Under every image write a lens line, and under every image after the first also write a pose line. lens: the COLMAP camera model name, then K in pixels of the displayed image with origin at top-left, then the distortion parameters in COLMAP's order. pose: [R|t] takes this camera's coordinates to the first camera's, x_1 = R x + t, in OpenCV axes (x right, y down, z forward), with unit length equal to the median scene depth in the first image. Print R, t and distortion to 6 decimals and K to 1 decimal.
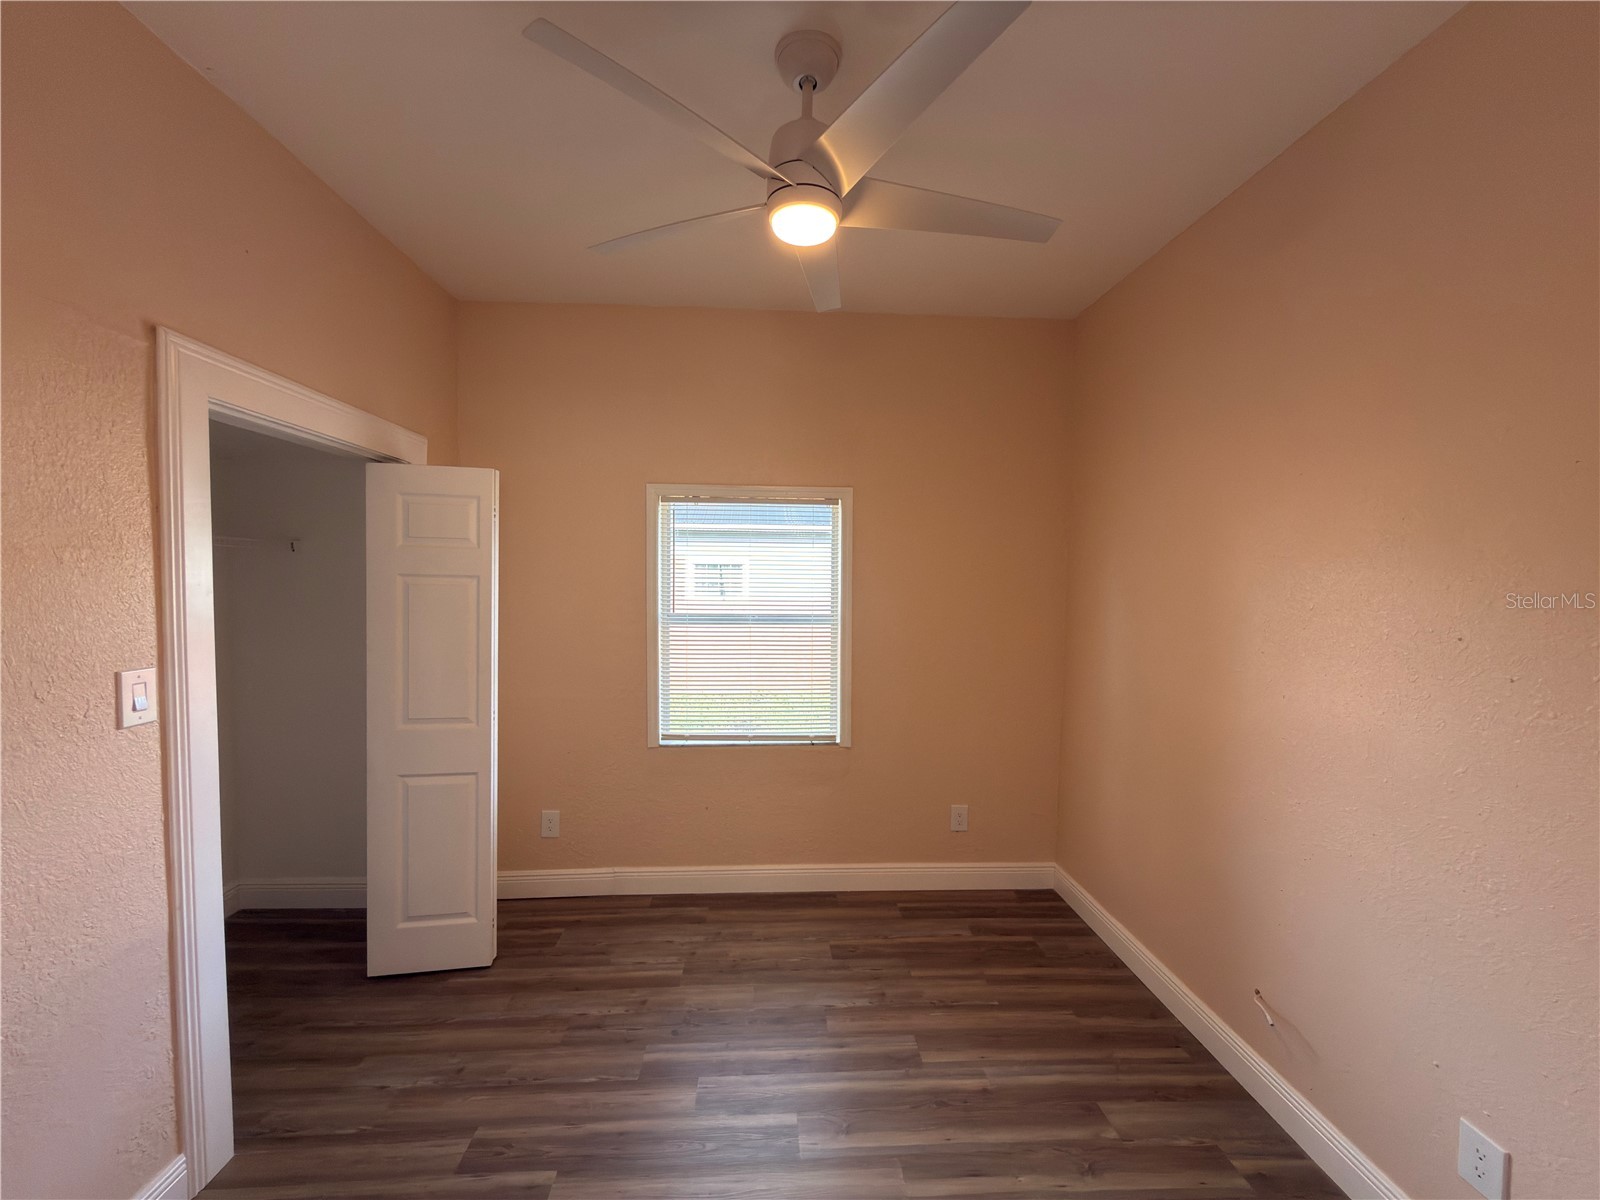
lens RADIAL K [[639.4, 0, 804.4], [0, 639.4, 601.8], [0, 0, 1]] dist [0.001046, 0.000369]
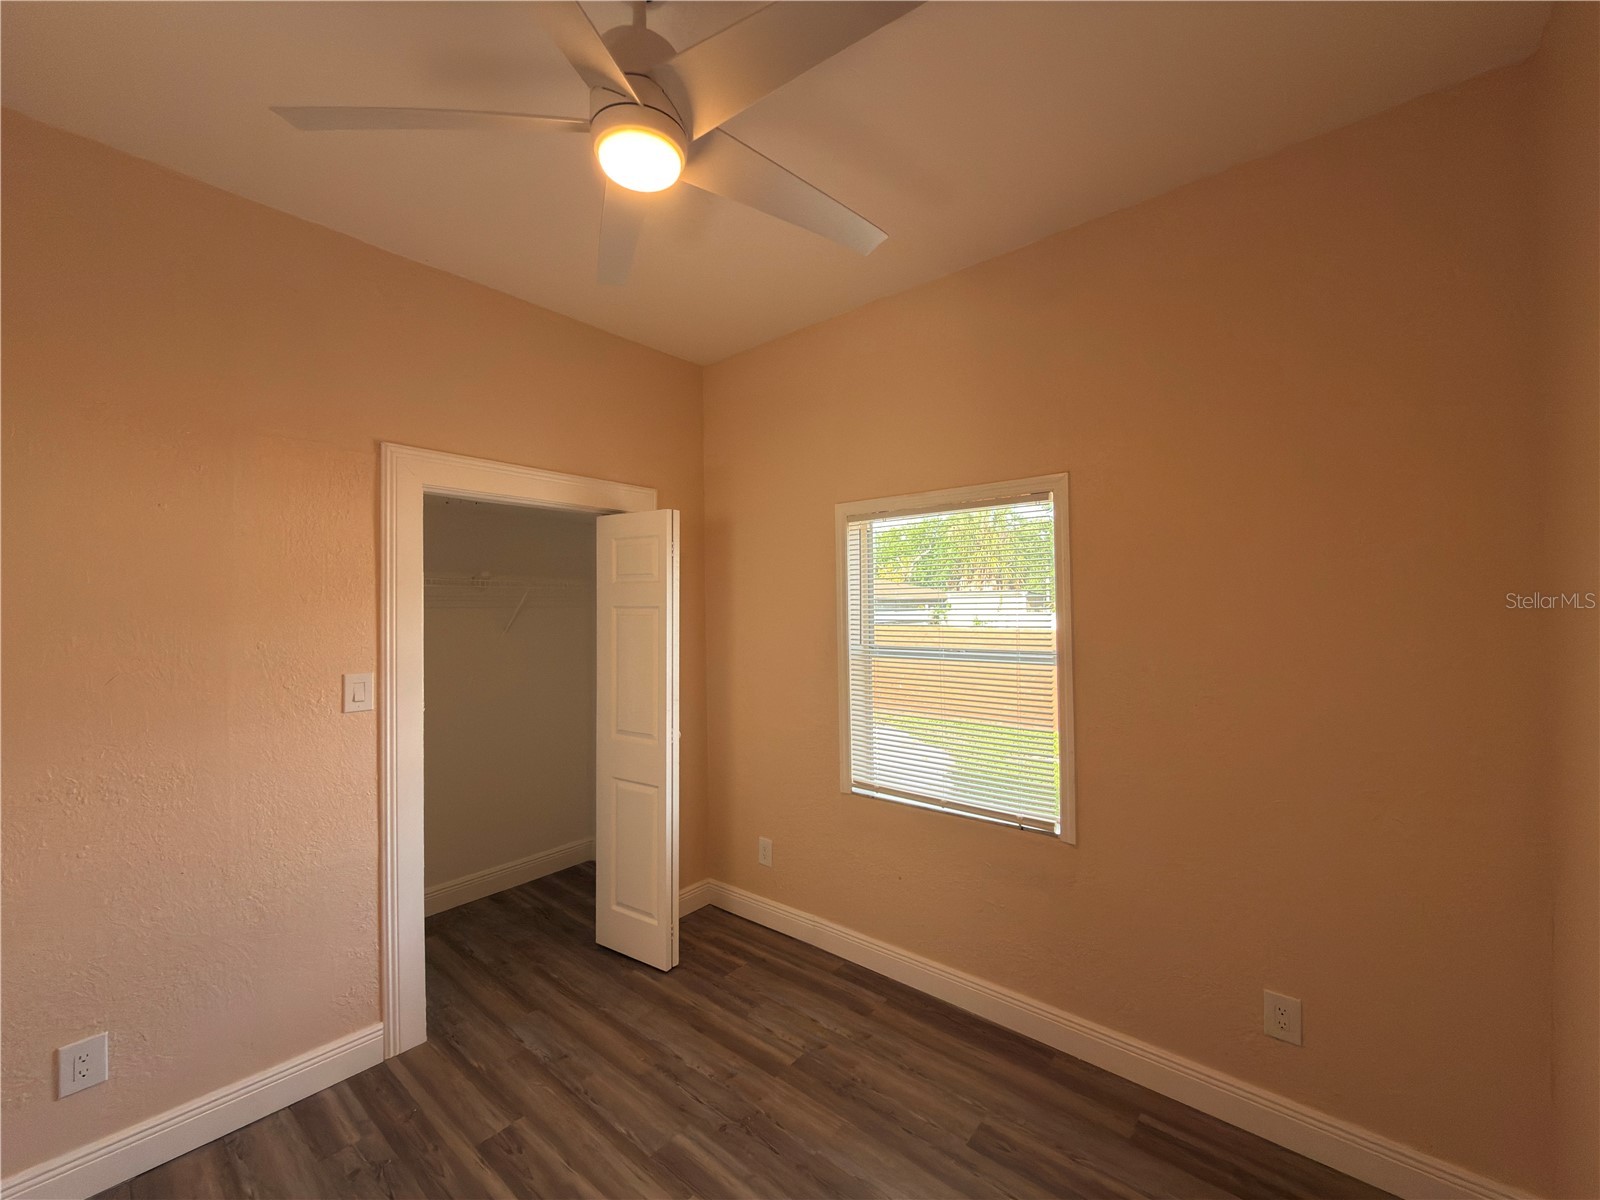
lens RADIAL K [[639.4, 0, 804.4], [0, 639.4, 601.8], [0, 0, 1]] dist [0.001046, 0.000369]
pose [[0.729424, -0.023679, -0.683652, 0.426335], [-0.008937, 0.998986, -0.044136, -0.002569], [0.684003, 0.038304, 0.728472, 0.360826]]
